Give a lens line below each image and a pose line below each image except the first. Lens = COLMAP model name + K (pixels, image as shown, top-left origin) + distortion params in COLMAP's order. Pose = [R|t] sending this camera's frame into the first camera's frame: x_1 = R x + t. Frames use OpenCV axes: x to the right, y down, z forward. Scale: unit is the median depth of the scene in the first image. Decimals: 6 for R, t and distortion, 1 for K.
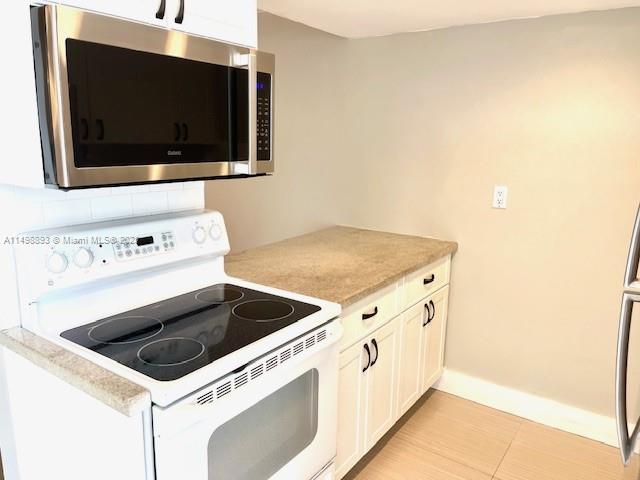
lens RADIAL K [[493.3, 0, 320.2], [0, 493.3, 238.6], [0, 0, 1]] dist [0.011100, -0.010935]
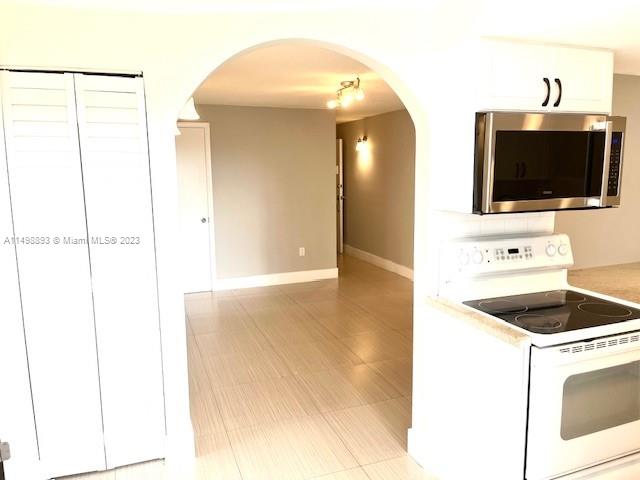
lens RADIAL K [[493.3, 0, 322.7], [0, 493.3, 235.1], [0, 0, 1]] dist [0.011100, -0.010935]
pose [[0.829471, 0.048162, -0.556470, -0.014180], [-0.086245, 0.995371, -0.042407, 0.068268], [0.551852, 0.083168, 0.829785, -0.515313]]
